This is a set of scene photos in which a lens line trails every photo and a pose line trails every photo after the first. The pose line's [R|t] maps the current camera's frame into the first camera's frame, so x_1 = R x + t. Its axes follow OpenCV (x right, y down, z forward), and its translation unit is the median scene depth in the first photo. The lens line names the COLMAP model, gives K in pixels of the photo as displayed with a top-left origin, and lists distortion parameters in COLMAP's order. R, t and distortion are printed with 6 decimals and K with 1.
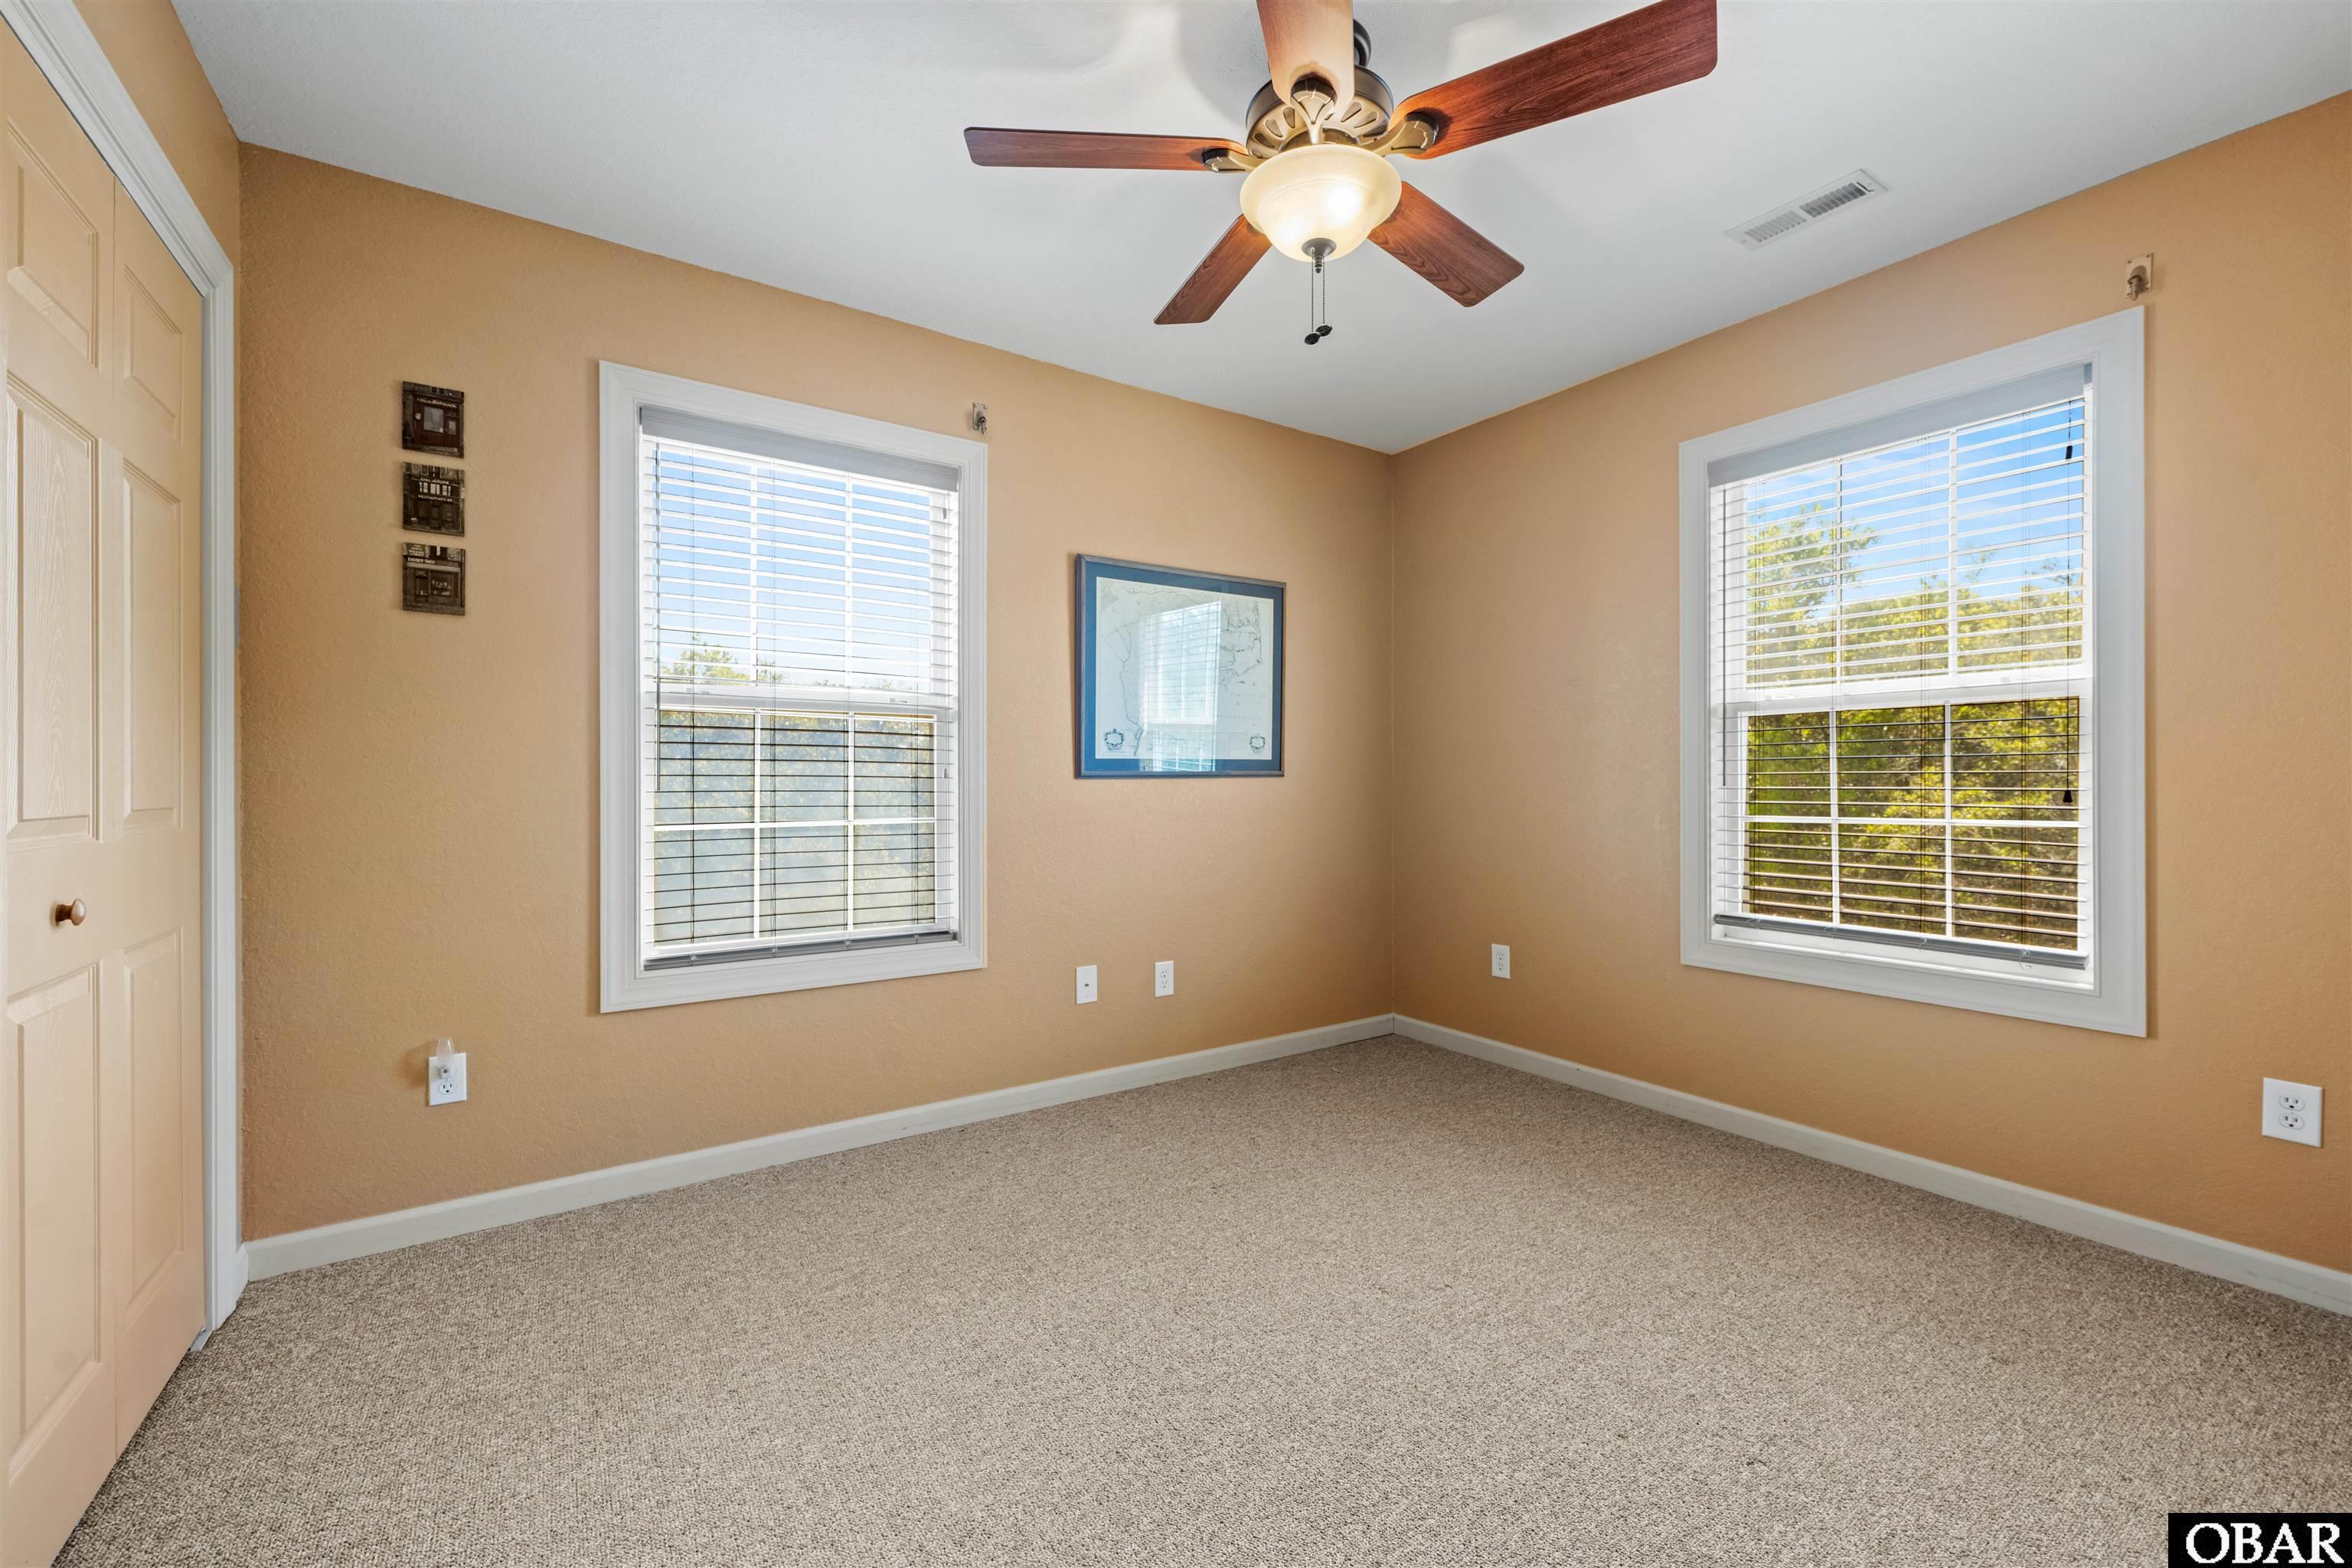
lens RADIAL K [[939.9, 0, 1173.5], [0, 939.9, 773.1], [0, 0, 1]] dist [-0.001668, -0.000061]
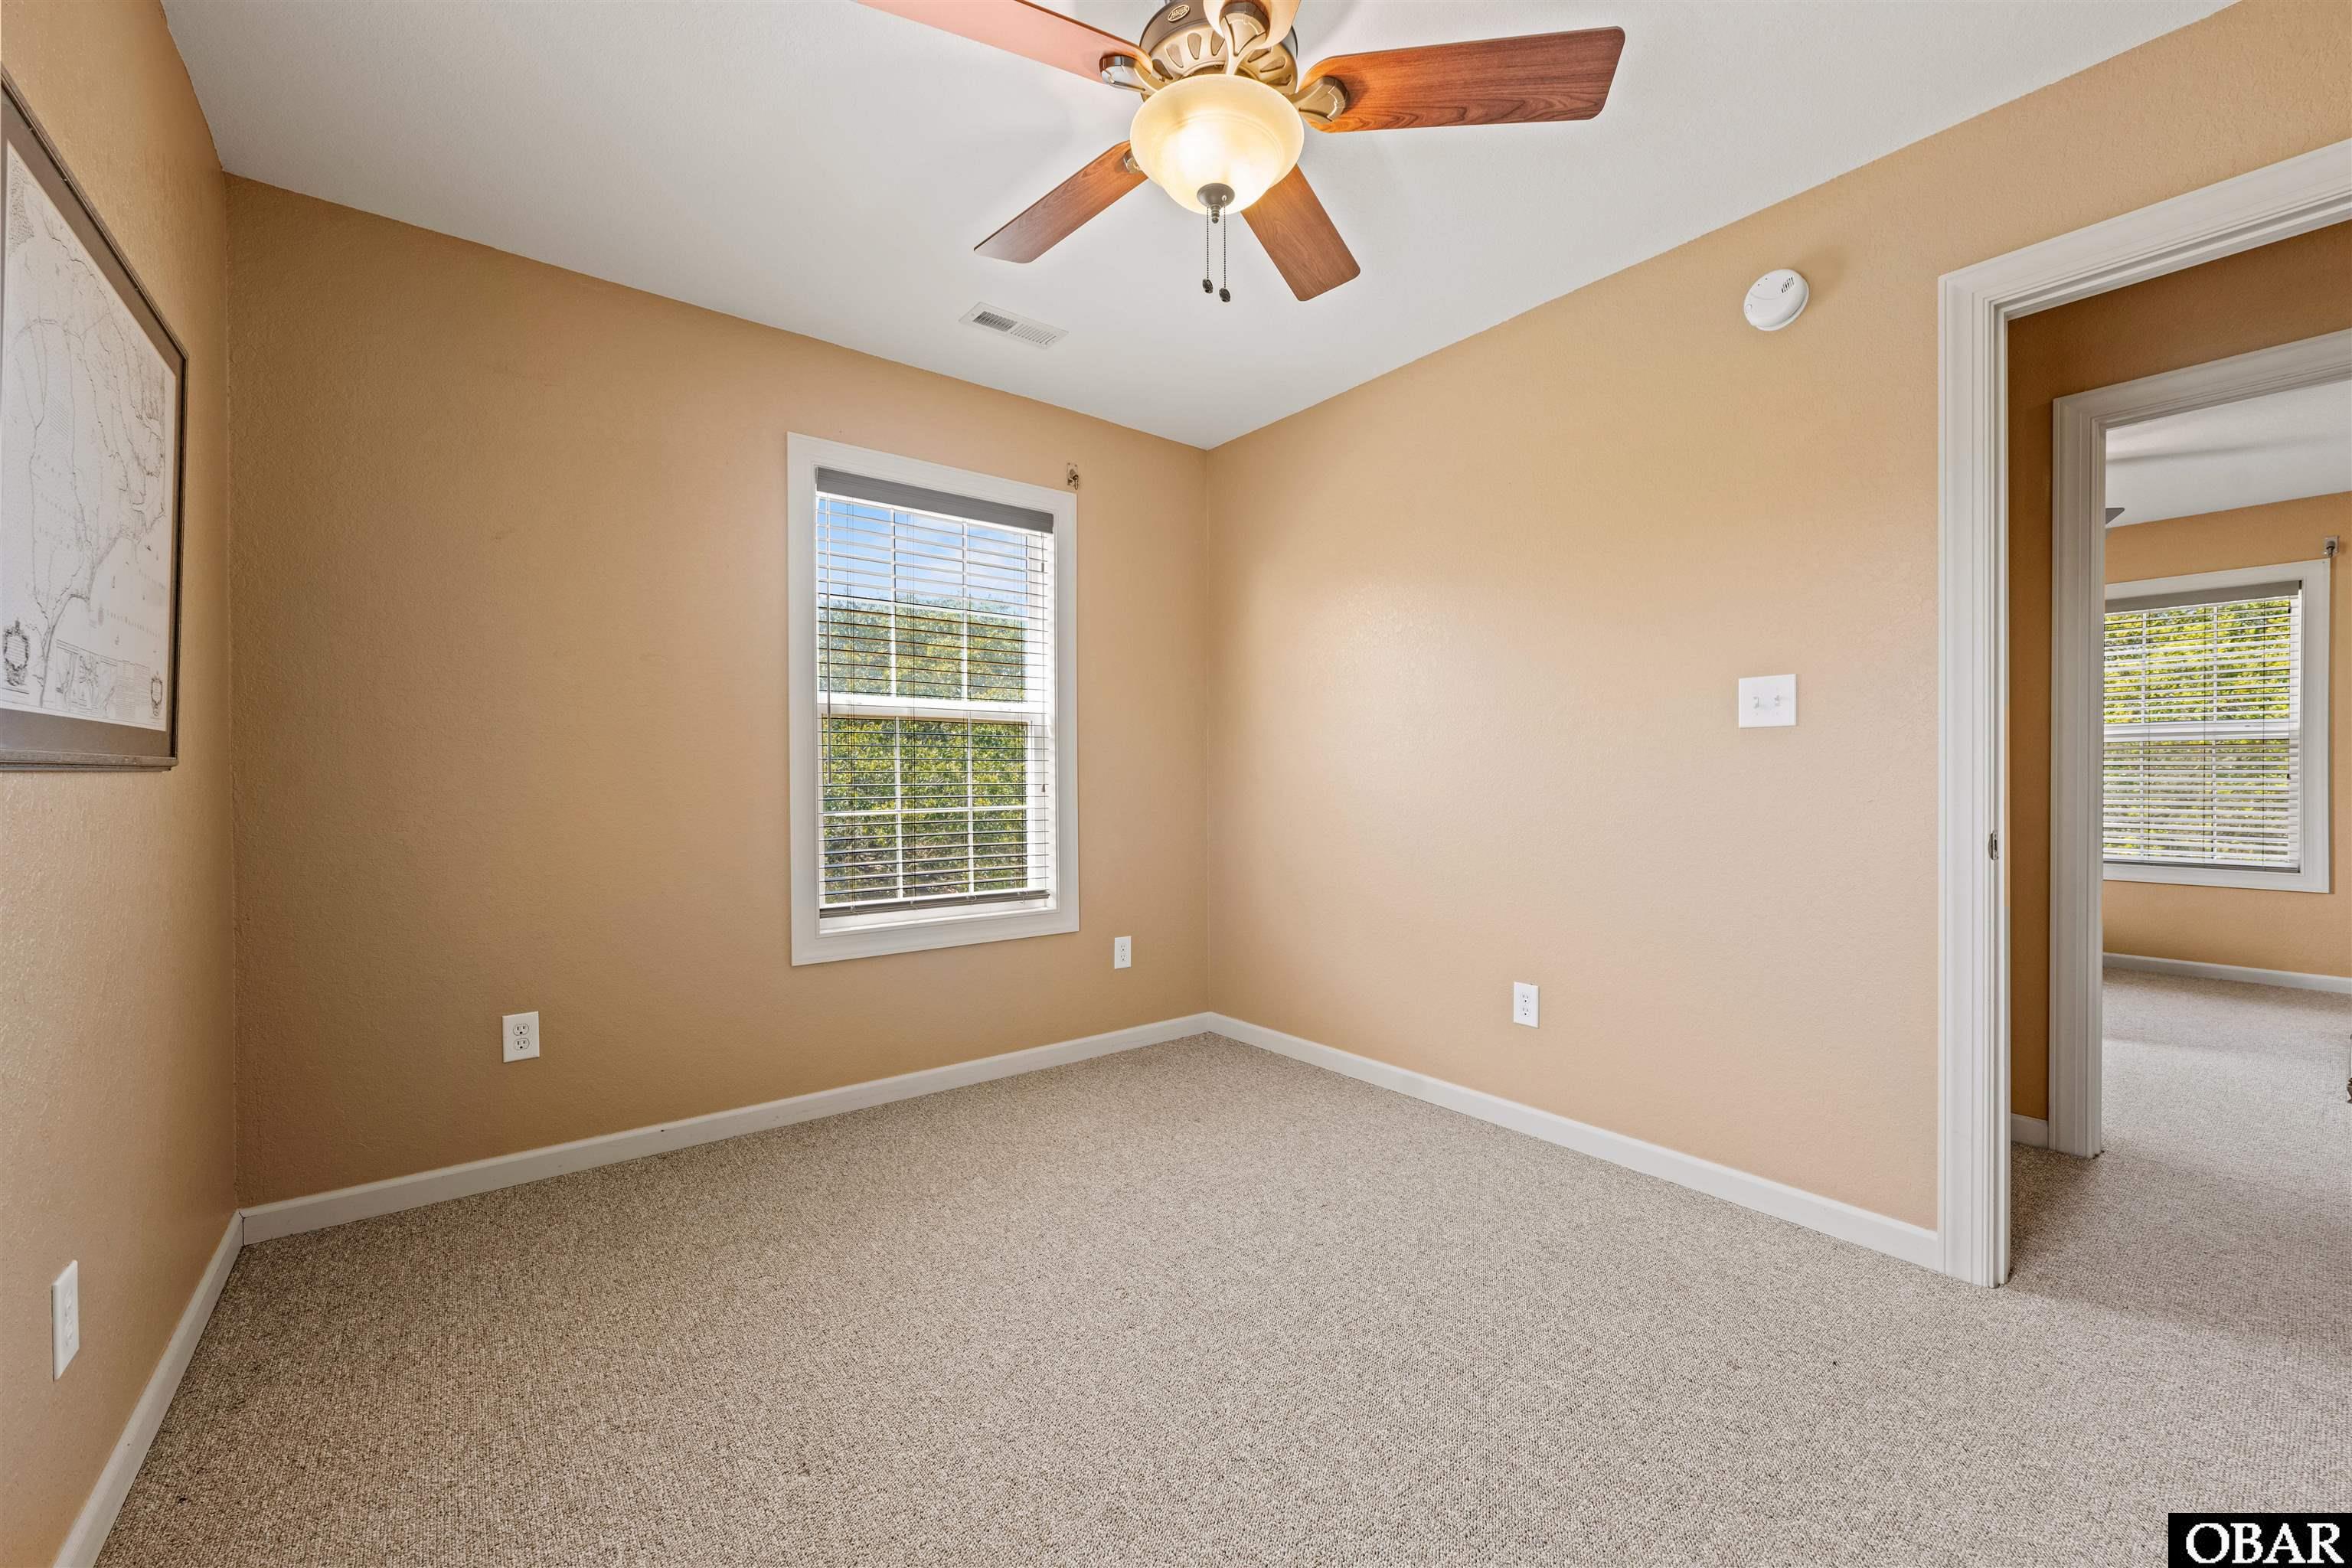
lens RADIAL K [[939.9, 0, 1173.5], [0, 939.9, 773.1], [0, 0, 1]] dist [-0.001668, -0.000061]
pose [[-0.070523, 0.005553, 0.997495, -0.556777], [-0.002916, 0.999979, -0.005773, 0.008250], [-0.997506, -0.003316, -0.070505, 0.809395]]
